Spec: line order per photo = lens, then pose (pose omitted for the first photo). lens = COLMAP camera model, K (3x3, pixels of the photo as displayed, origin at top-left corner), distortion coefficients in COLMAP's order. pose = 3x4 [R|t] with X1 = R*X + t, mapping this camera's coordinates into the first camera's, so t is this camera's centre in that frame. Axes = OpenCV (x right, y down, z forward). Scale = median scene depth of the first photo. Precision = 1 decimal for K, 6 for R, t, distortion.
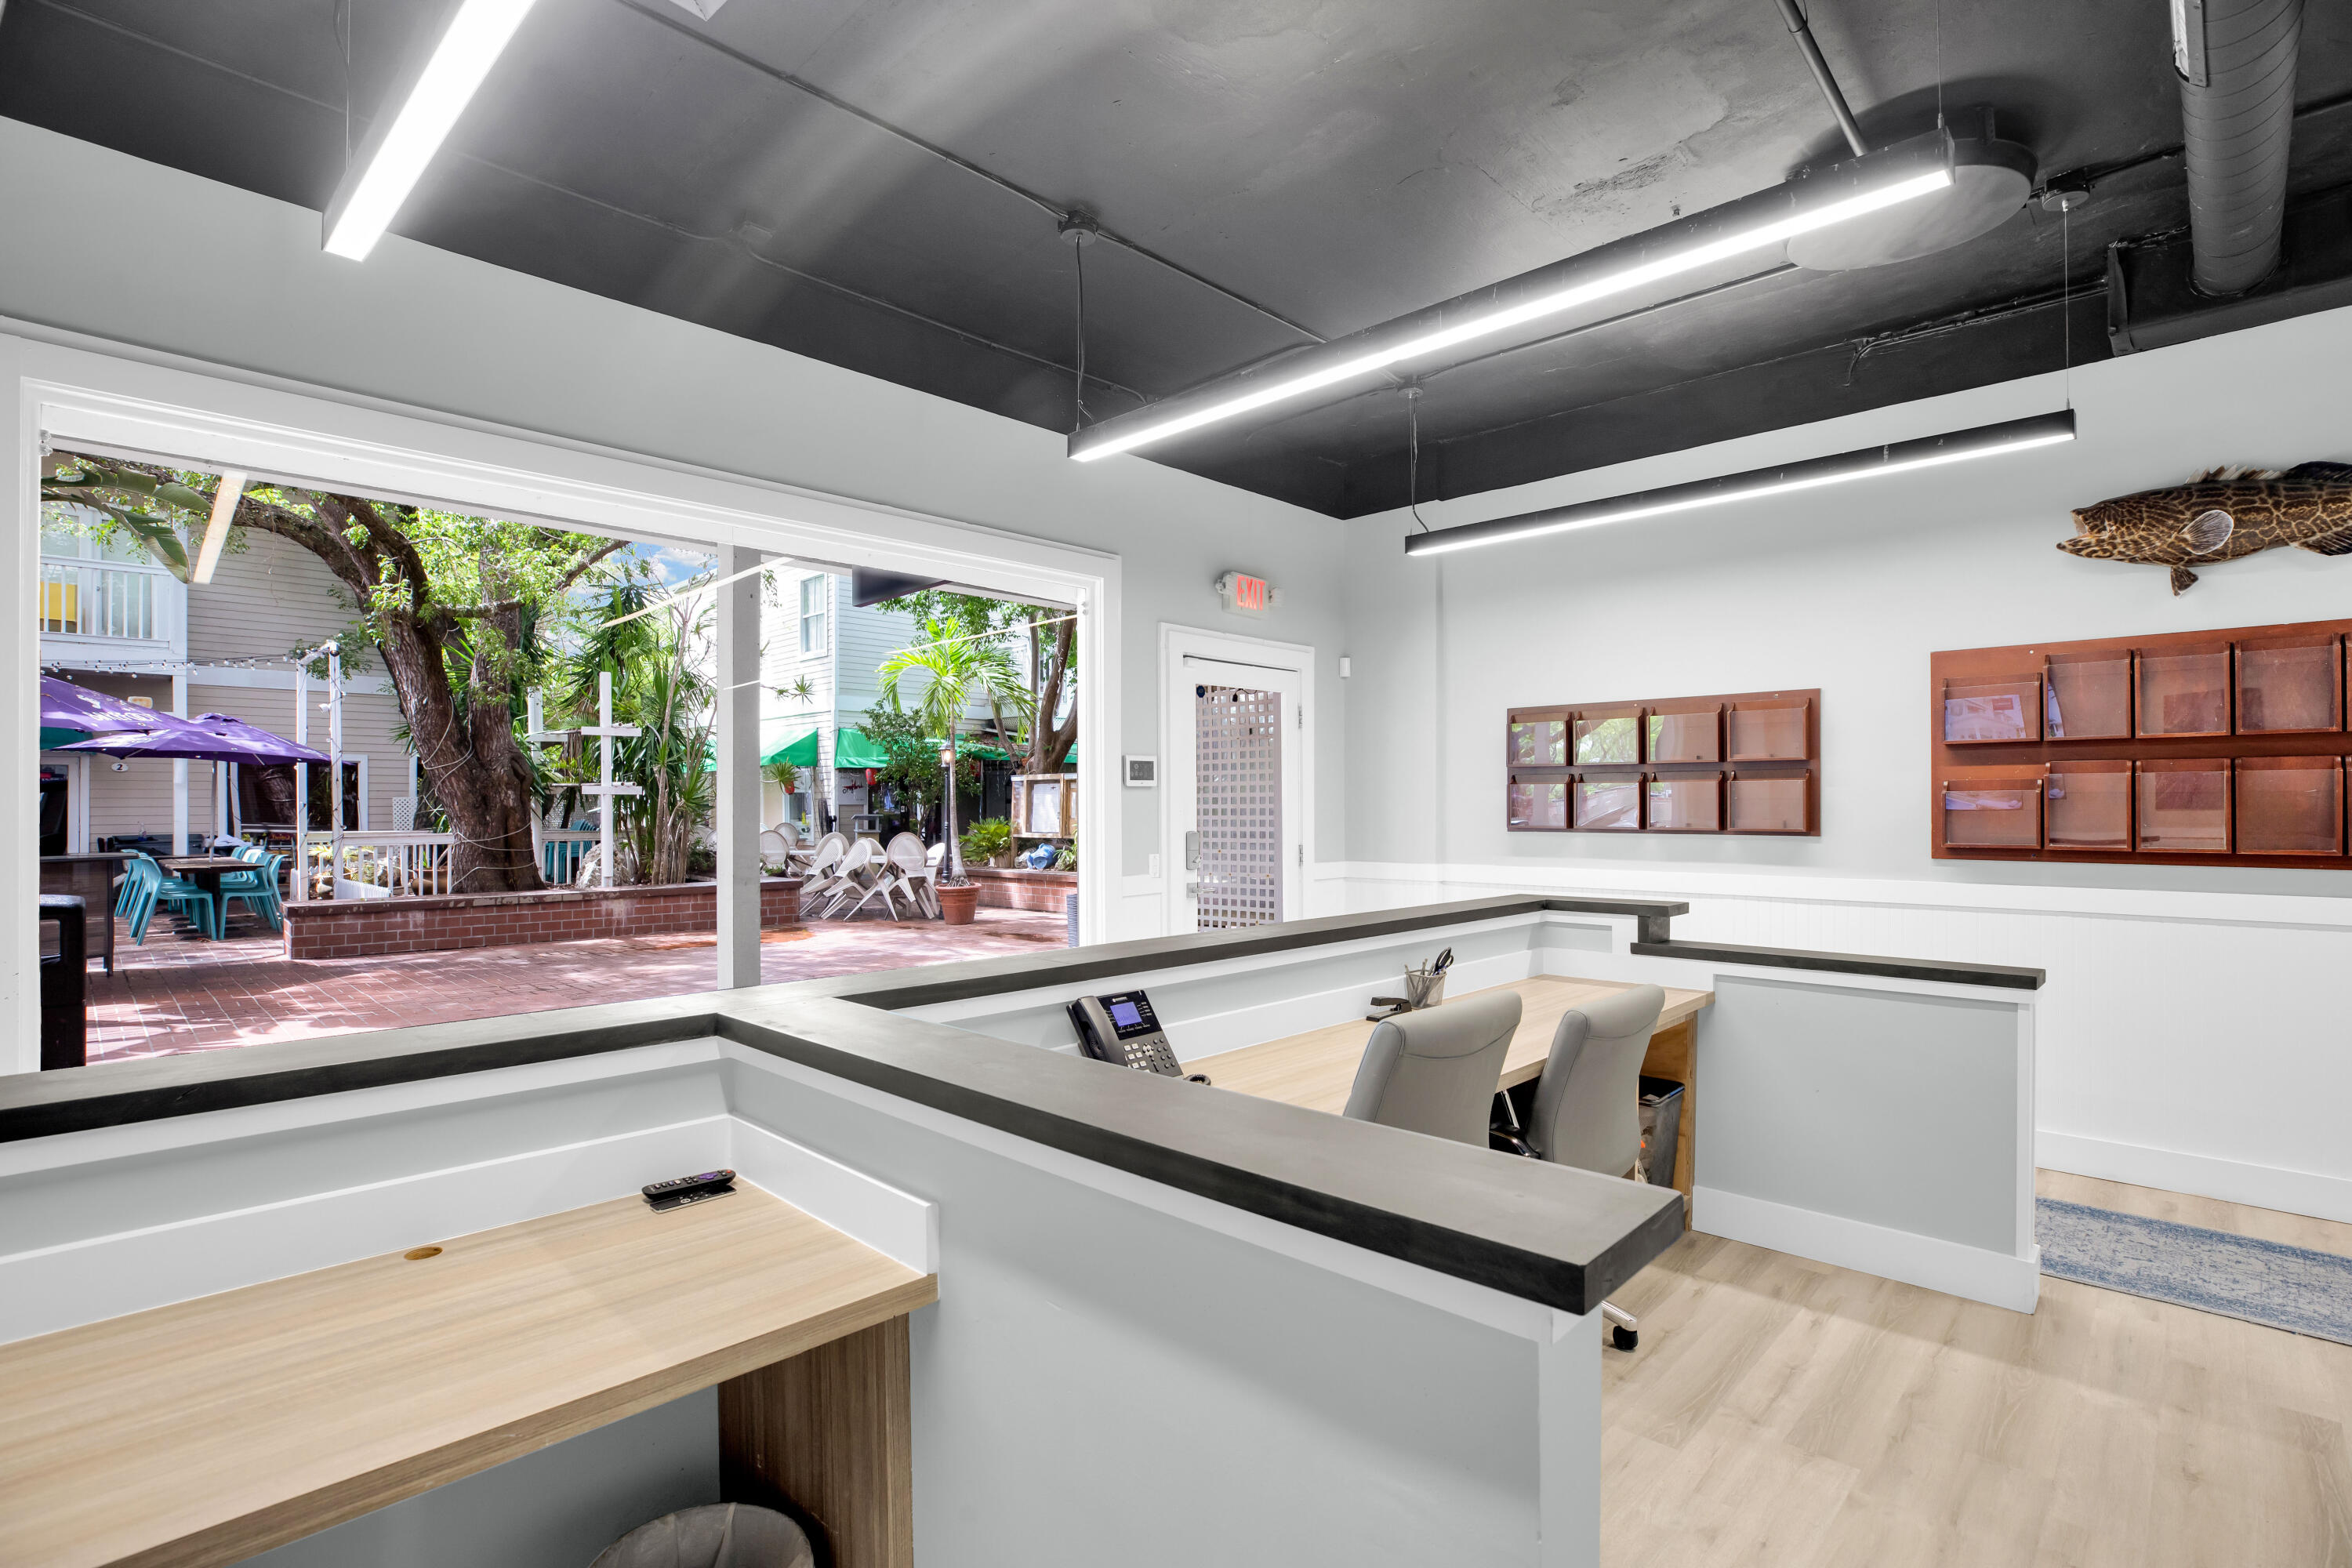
lens RADIAL K [[1112.5, 0, 1153.5], [0, 1112.5, 799.7], [0, 0, 1]] dist [-0.018263, 0.000014]
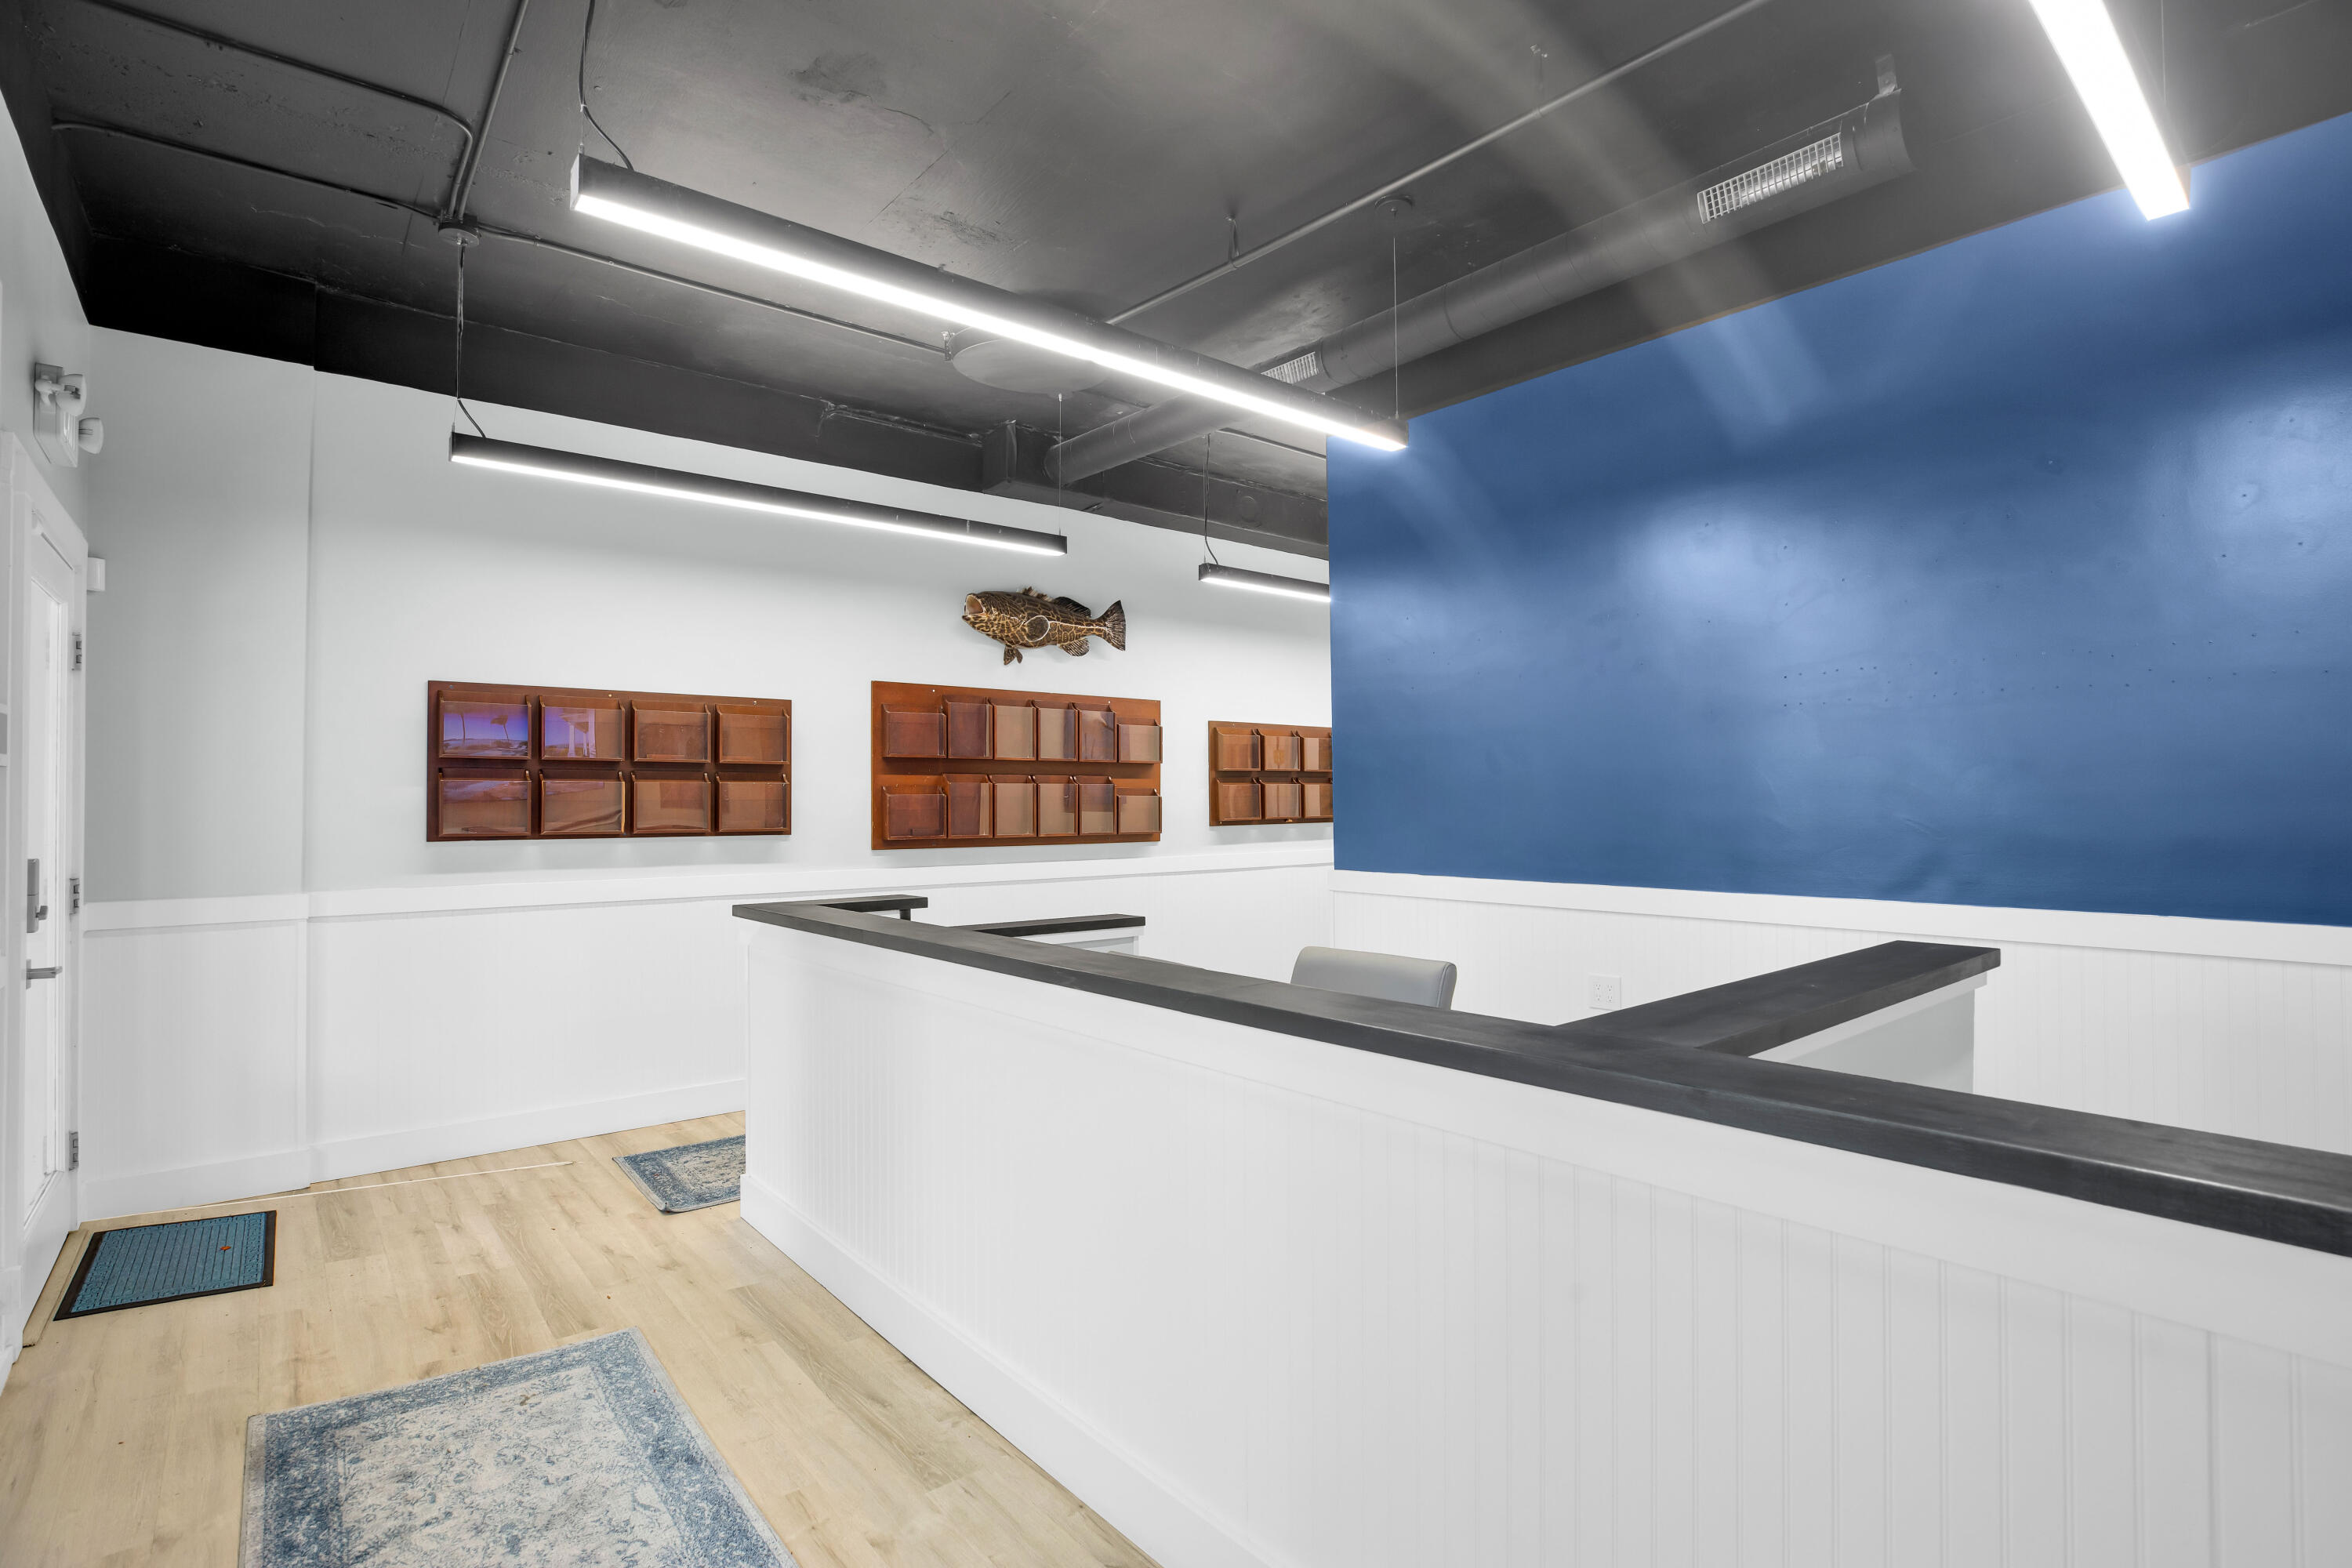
lens RADIAL K [[1157.8, 0, 1176.0], [0, 1157.8, 784.0], [0, 0, 1]] dist [0.004599, 0.001184]
pose [[0.115999, 0.016560, 0.993111, -0.532945], [-0.002767, 0.999863, -0.016350, 0.001125], [-0.993245, -0.000851, 0.116029, 0.519381]]
